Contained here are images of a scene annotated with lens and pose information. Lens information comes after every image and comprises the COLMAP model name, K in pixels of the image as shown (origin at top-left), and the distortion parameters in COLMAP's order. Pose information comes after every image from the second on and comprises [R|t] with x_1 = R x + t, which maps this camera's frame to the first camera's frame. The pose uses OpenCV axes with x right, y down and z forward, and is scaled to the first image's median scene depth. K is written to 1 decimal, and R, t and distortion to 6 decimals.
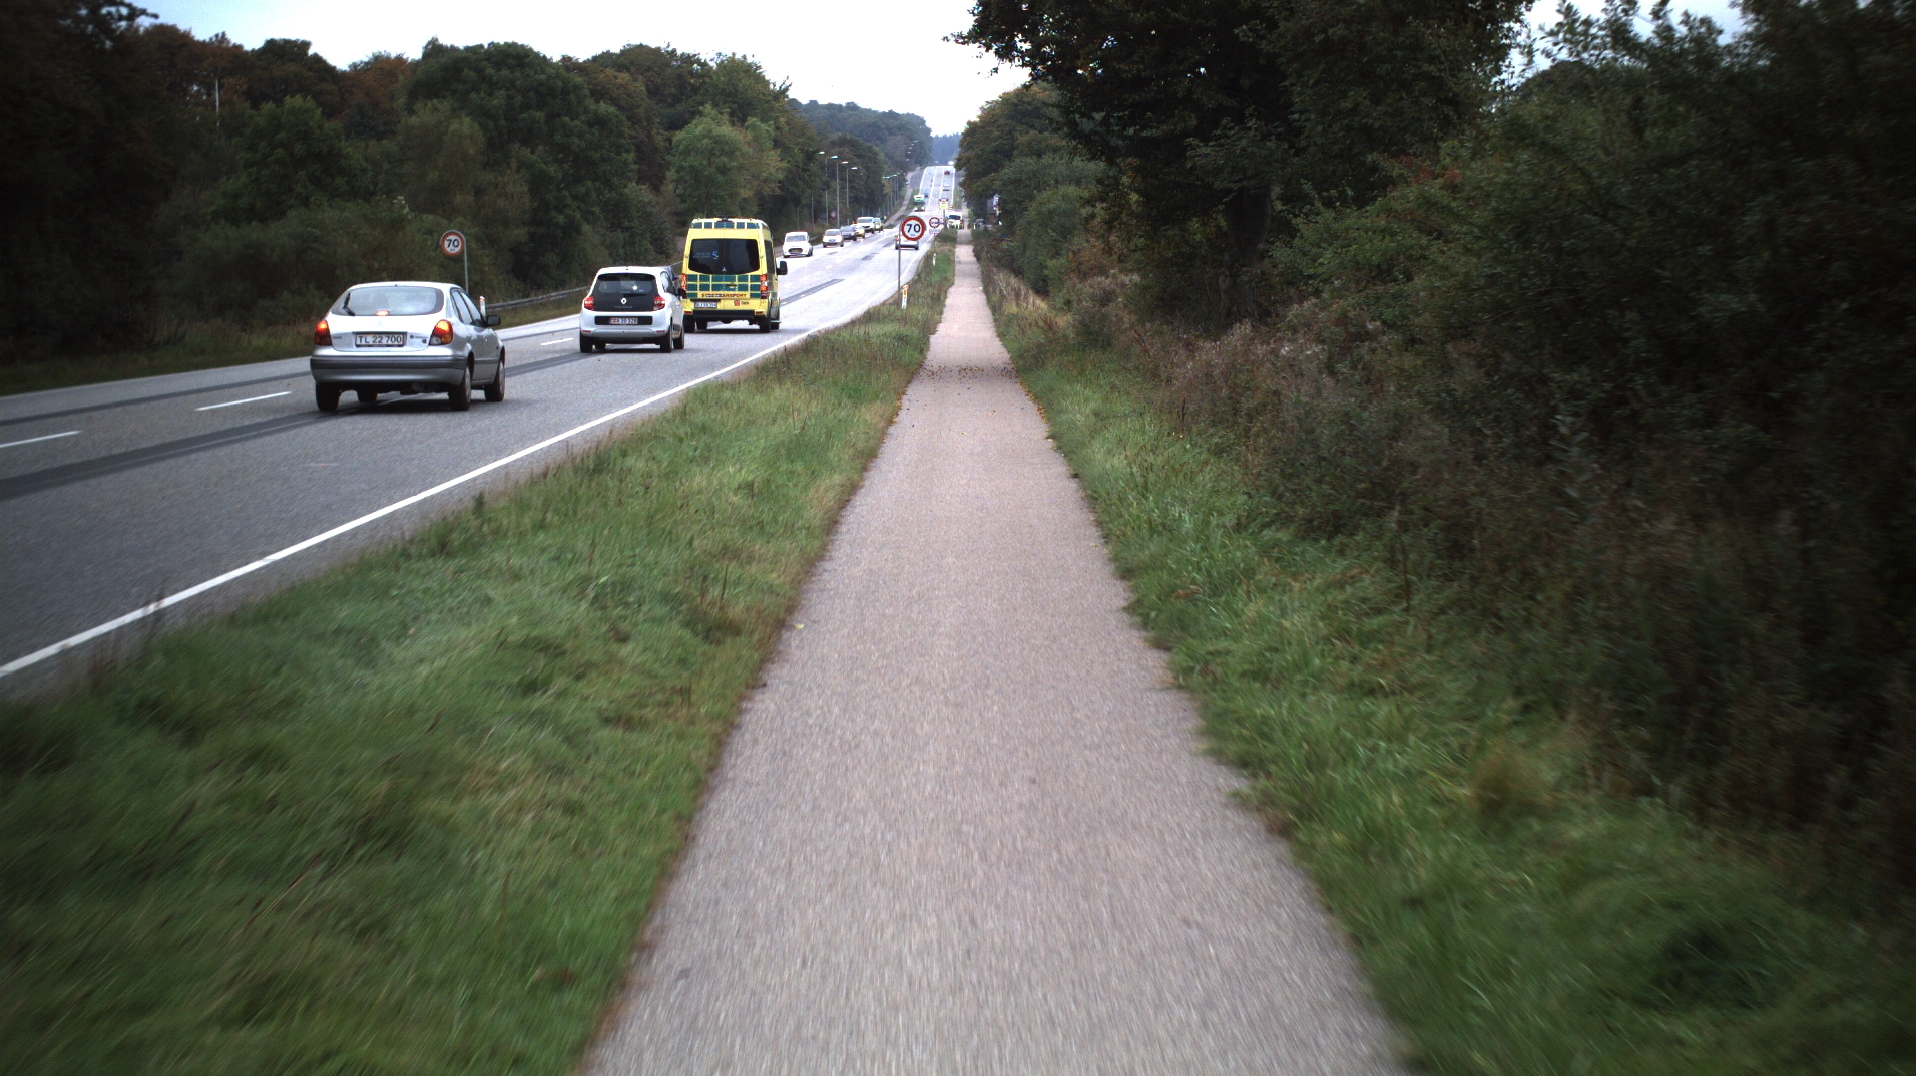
lens RADIAL K [[6935.0, 0, 957.4], [0, 6935.0, 539.9], [0, 0, 1]] dist [-0.302700, 0.000000]
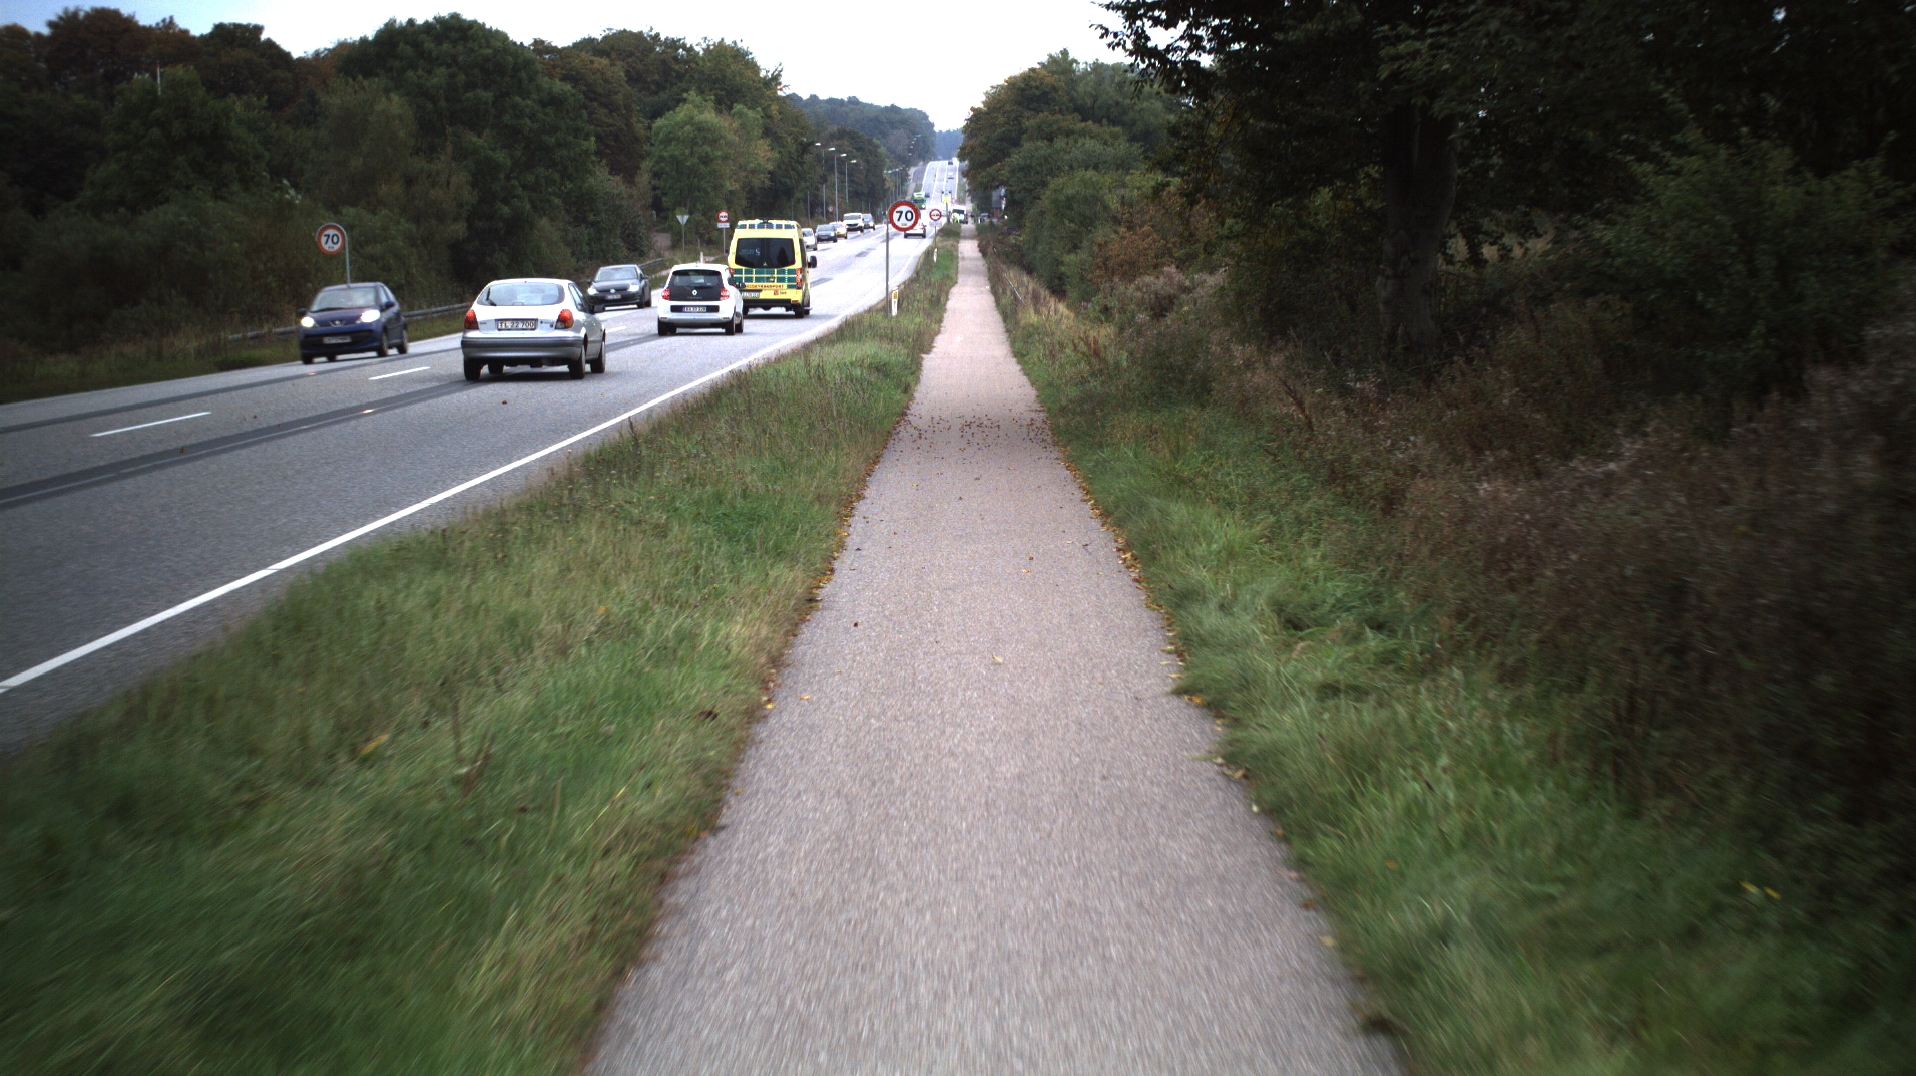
lens RADIAL K [[5508.7, 0, 958.0], [0, 5508.7, 537.8], [0, 0, 1]] dist [-0.222773, 0.000000]
pose [[0.999972, -0.007410, -0.001441, 0.000577], [0.007425, 0.999916, 0.010611, -0.018687], [0.001362, -0.010622, 0.999943, 0.468374]]
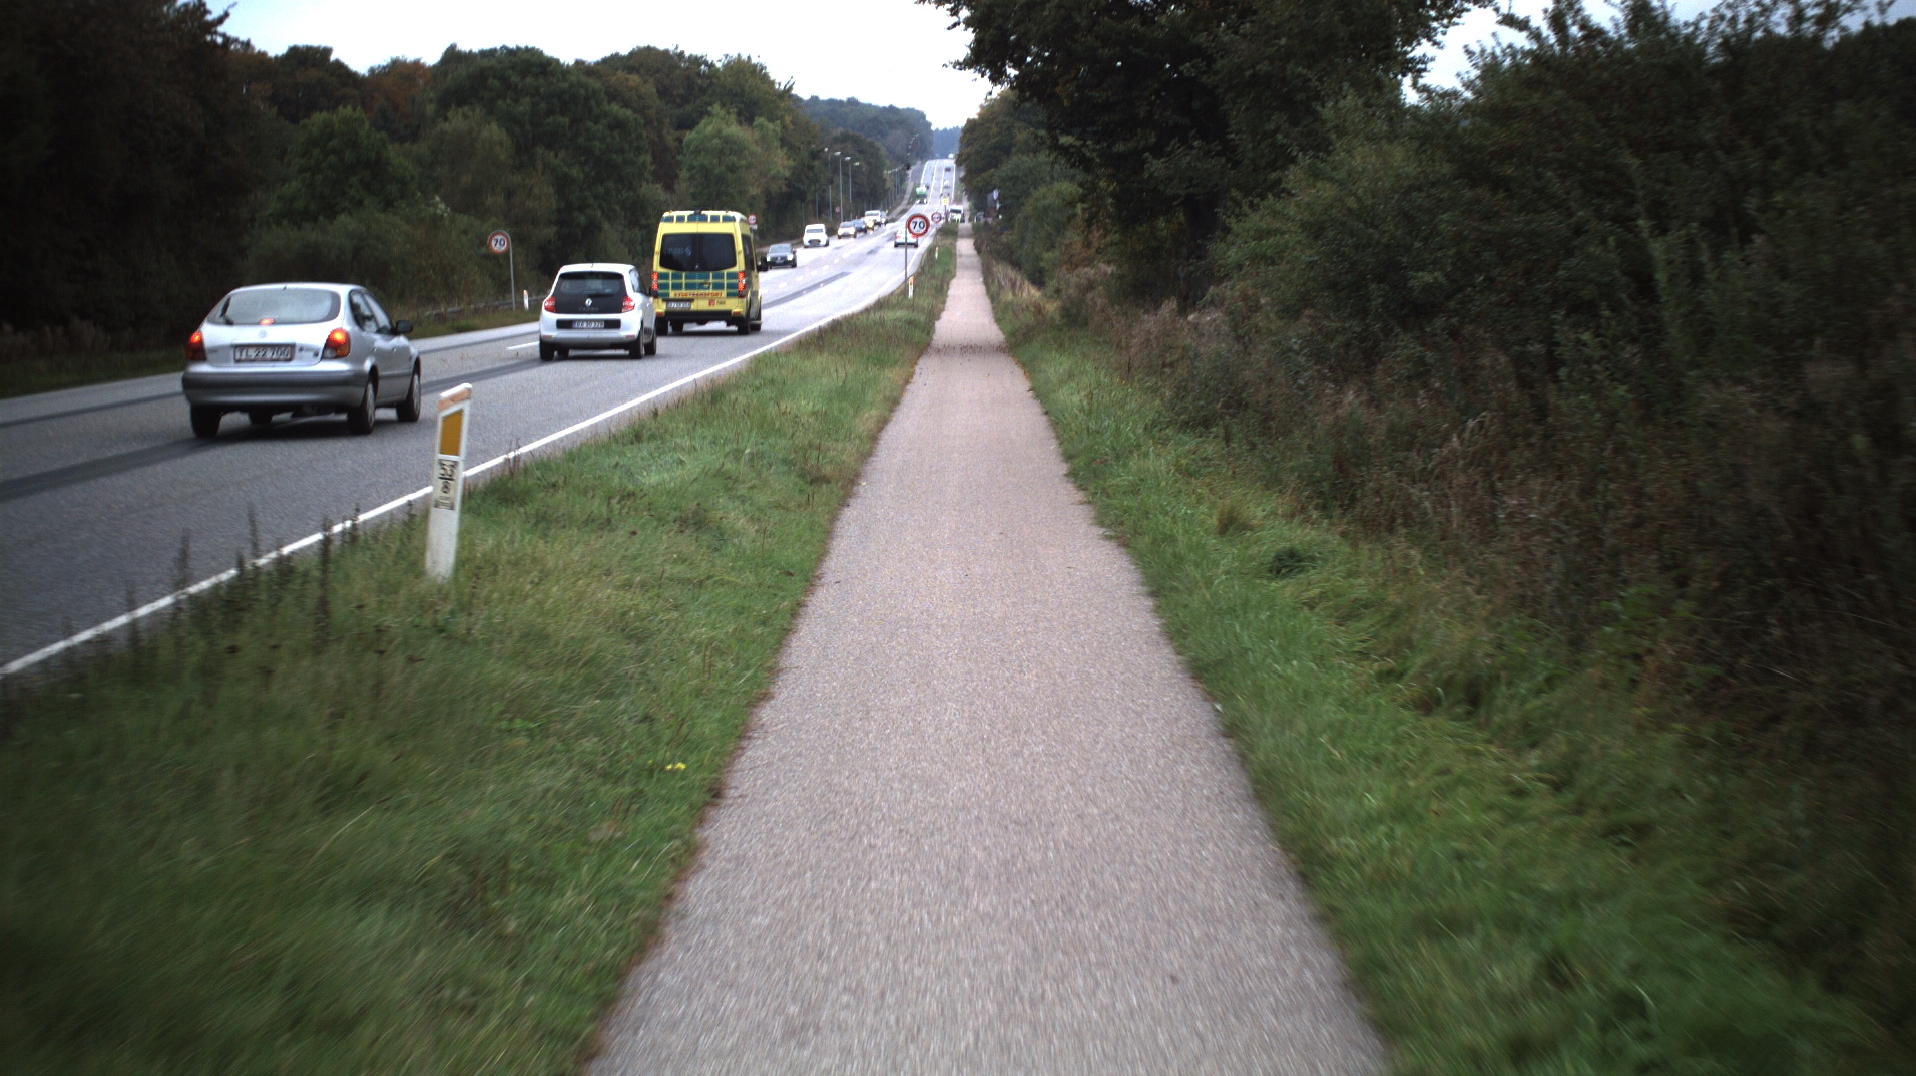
lens RADIAL K [[8306.1, 0, 953.5], [0, 8306.1, 534.0], [0, 0, 1]] dist [-0.133380, 0.000000]
pose [[0.999955, -0.009411, -0.000927, -0.000019], [0.009405, 0.999936, -0.006359, 0.015960], [0.000987, 0.006350, 0.999979, -0.407168]]
